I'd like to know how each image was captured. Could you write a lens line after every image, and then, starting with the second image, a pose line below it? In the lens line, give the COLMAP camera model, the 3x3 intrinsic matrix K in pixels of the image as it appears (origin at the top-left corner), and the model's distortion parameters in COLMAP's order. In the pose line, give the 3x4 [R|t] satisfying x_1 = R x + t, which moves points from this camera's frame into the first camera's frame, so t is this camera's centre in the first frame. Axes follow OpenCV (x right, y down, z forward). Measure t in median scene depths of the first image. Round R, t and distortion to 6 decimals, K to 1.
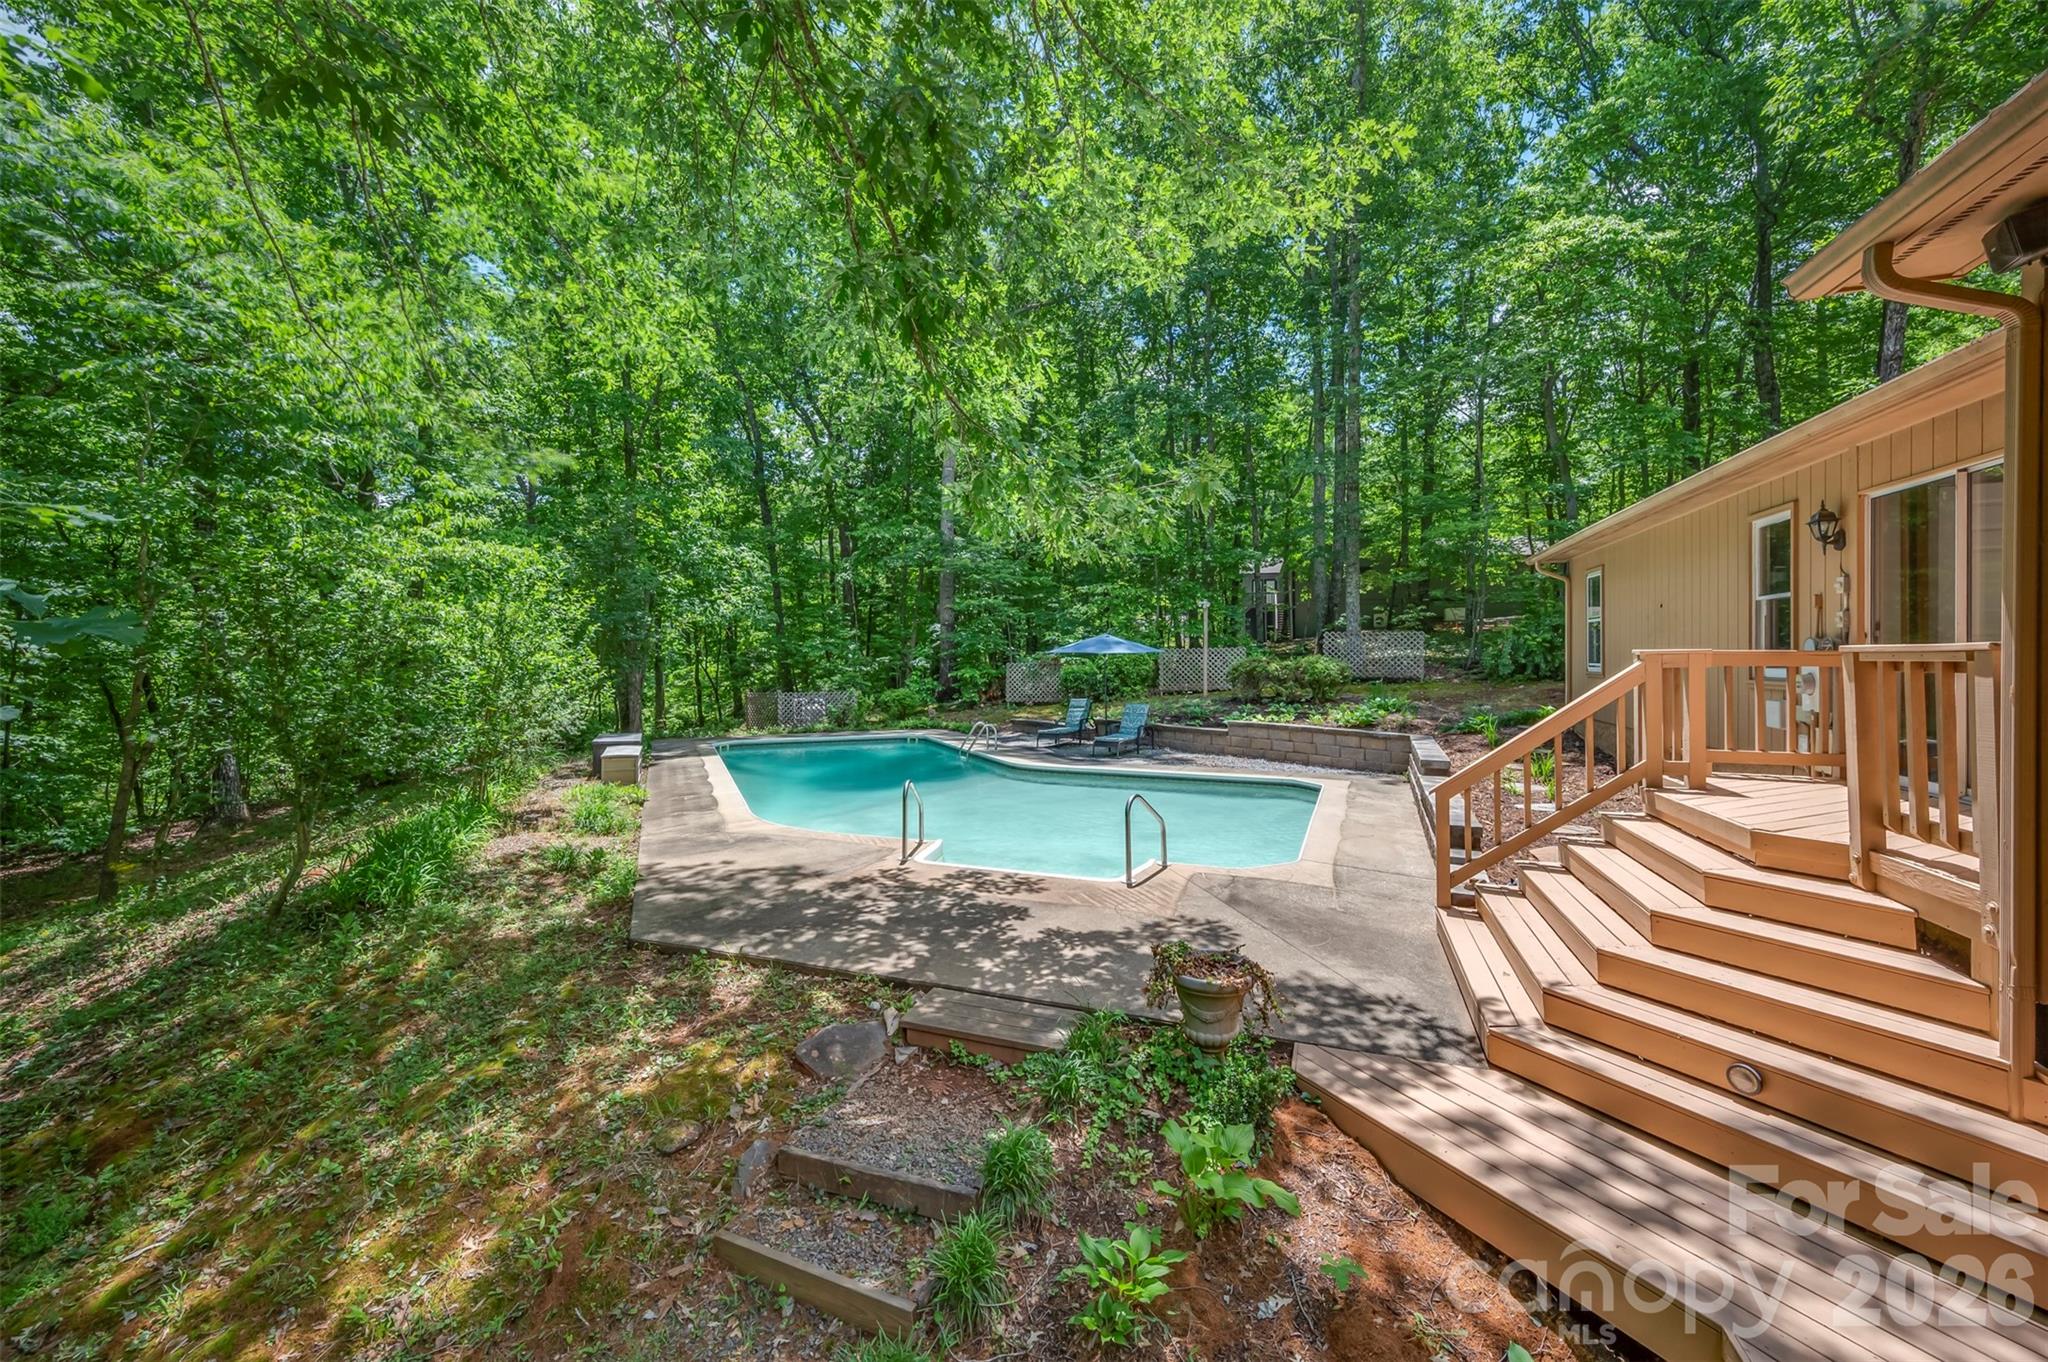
lens RADIAL K [[819.1, 0, 1000.0], [0, 819.1, 649.8], [0, 0, 1]] dist [0.004494, -0.000531]
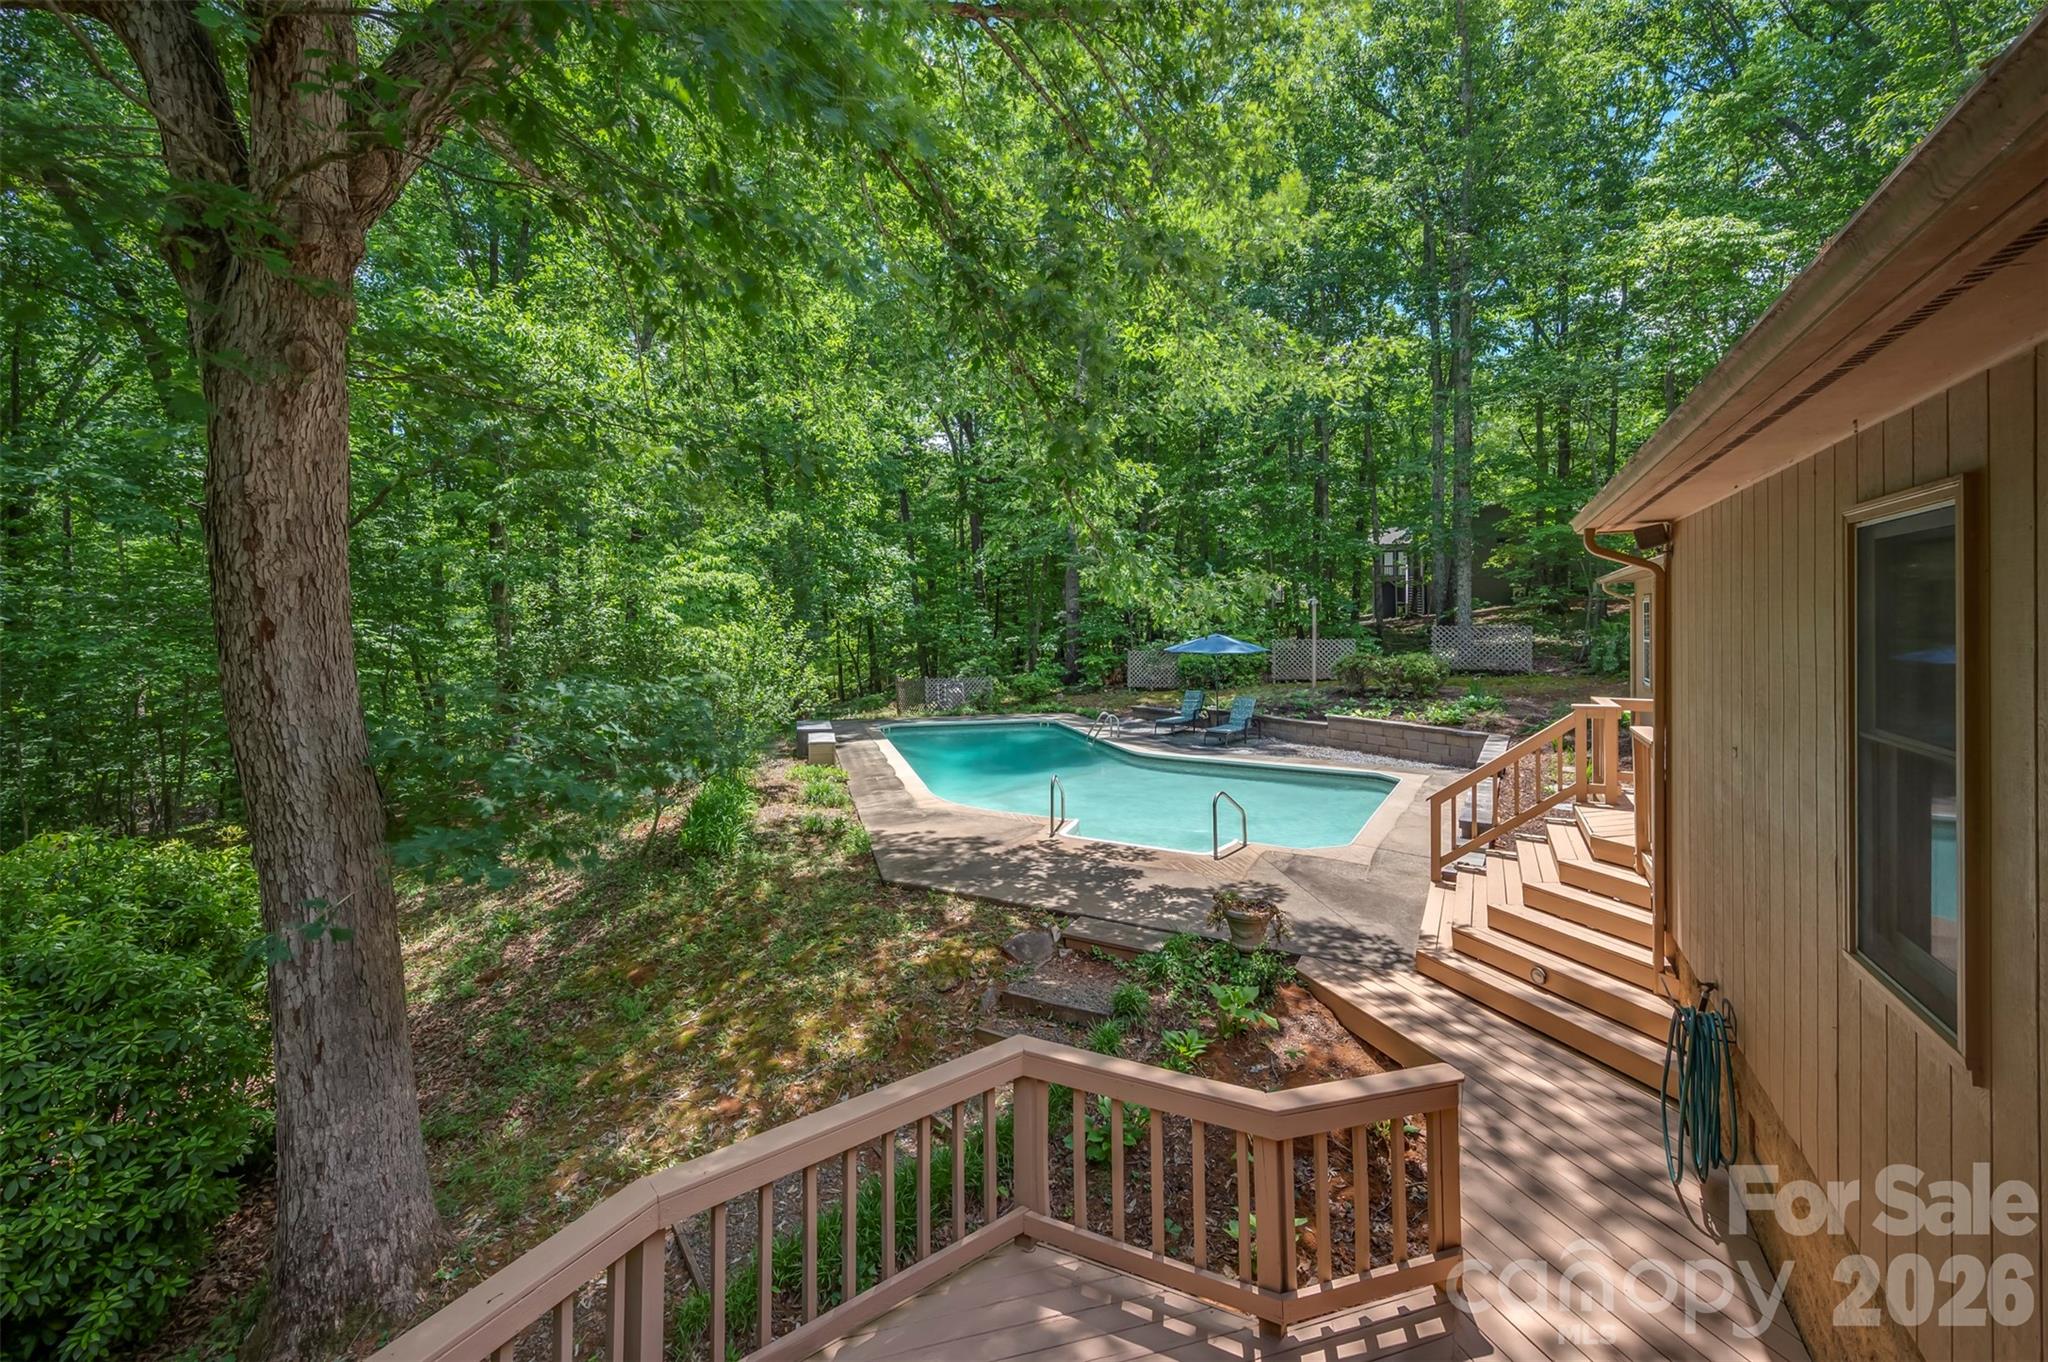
lens RADIAL K [[819.1, 0, 1012.3], [0, 819.1, 606.3], [0, 0, 1]] dist [0.004494, -0.000531]
pose [[0.991000, -0.005580, -0.133745, 0.002378], [0.003702, 0.999891, -0.014285, -0.127123], [0.133810, 0.013662, 0.990913, -0.452667]]
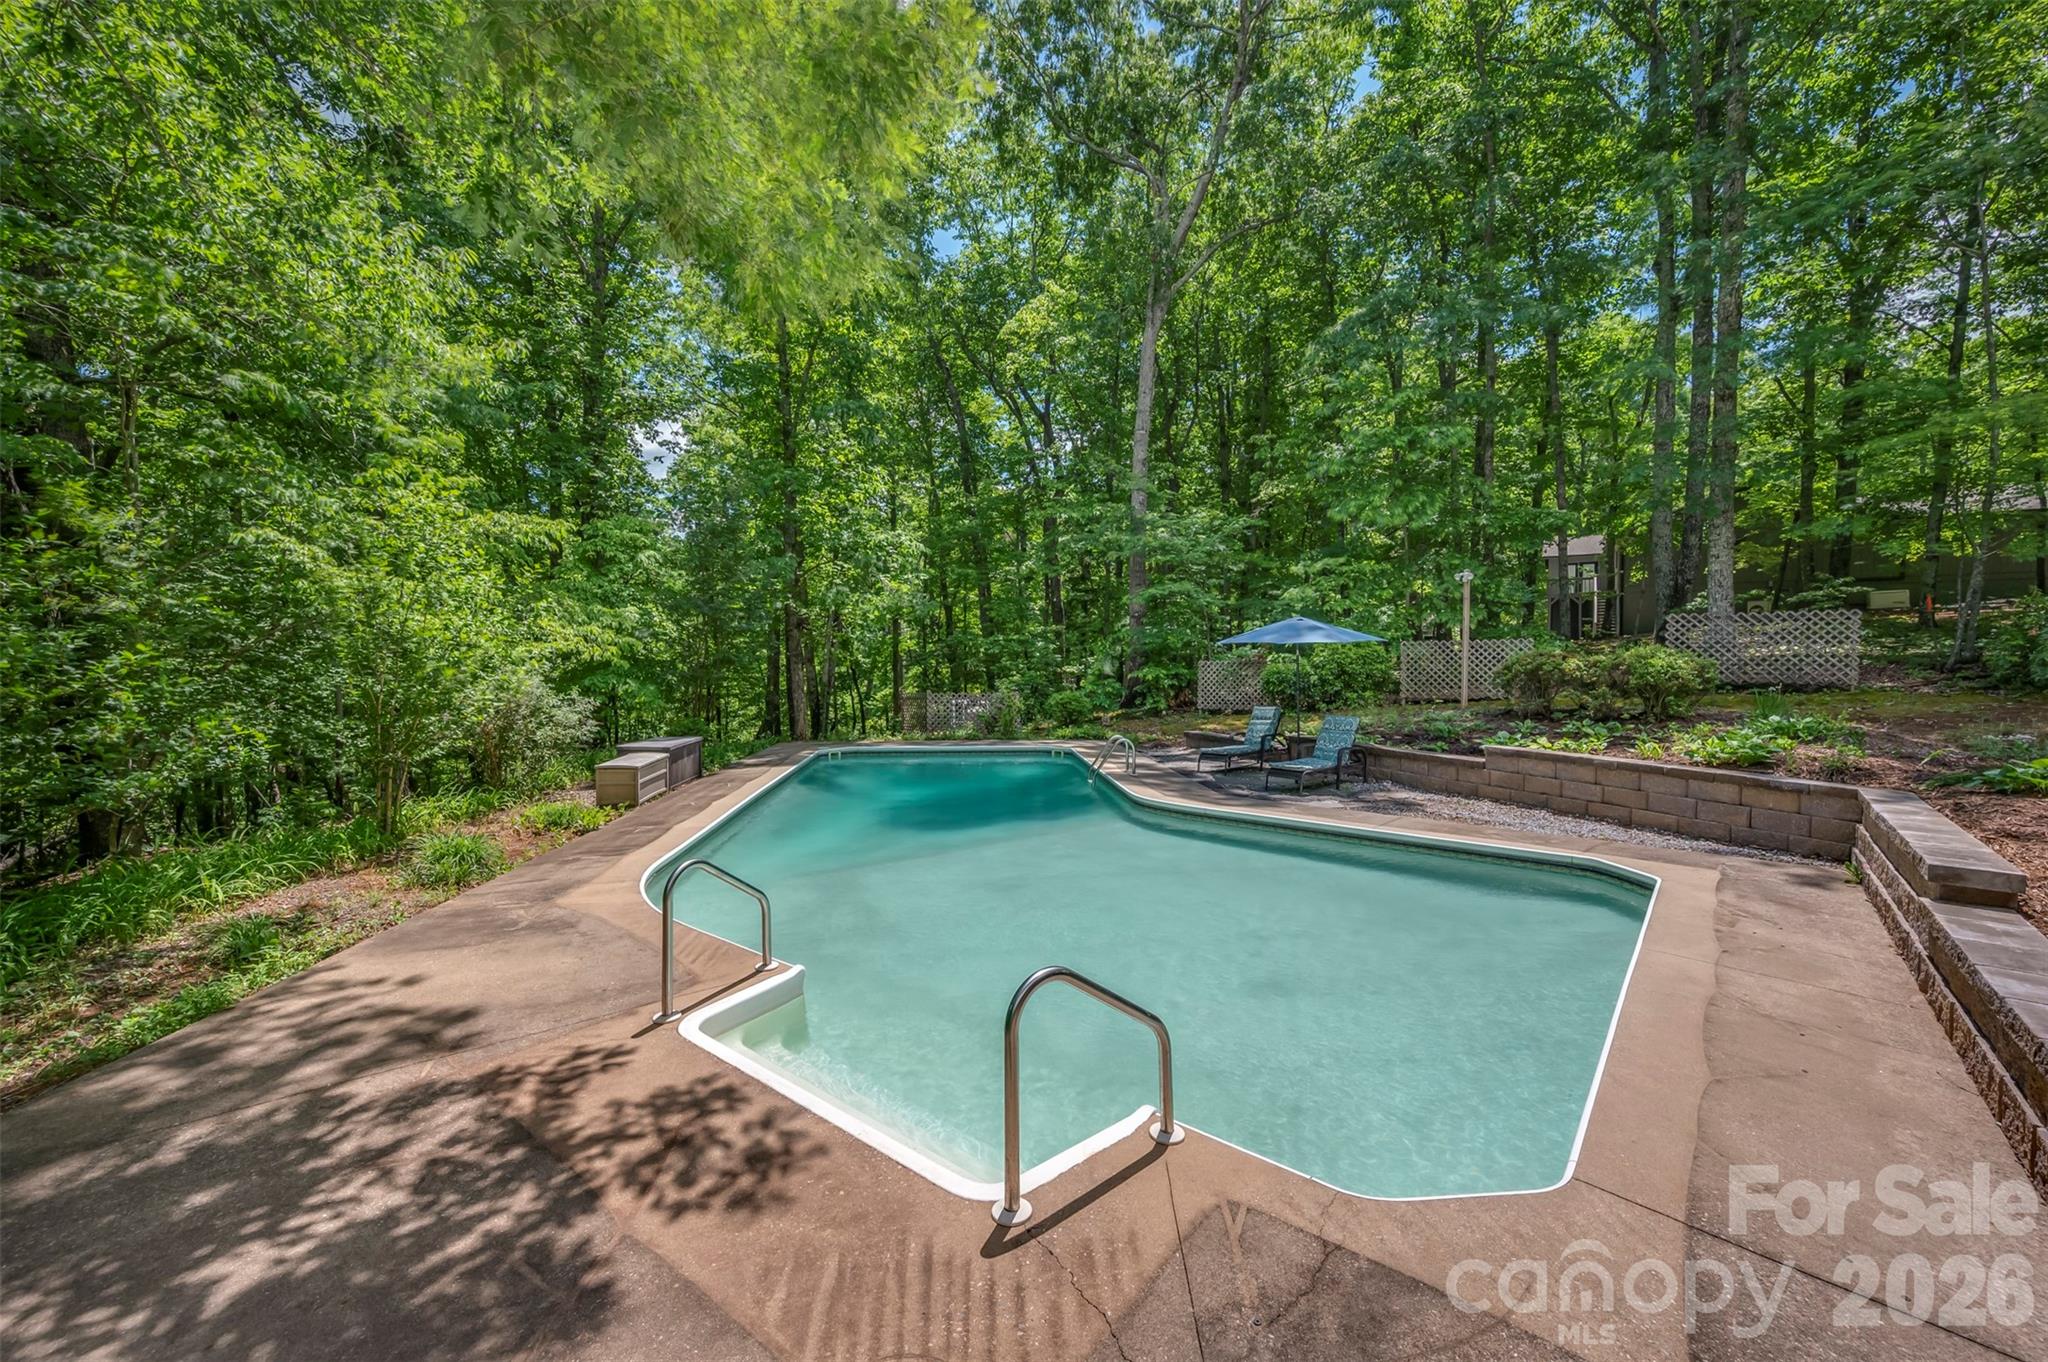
lens RADIAL K [[819.1, 0, 992.7], [0, 819.1, 676.6], [0, 0, 1]] dist [0.004494, -0.000531]
pose [[0.952172, 0.008293, -0.305449, 0.274847], [0.000509, 0.999587, 0.028726, 0.033593], [0.305561, -0.027507, 0.951775, 0.694050]]
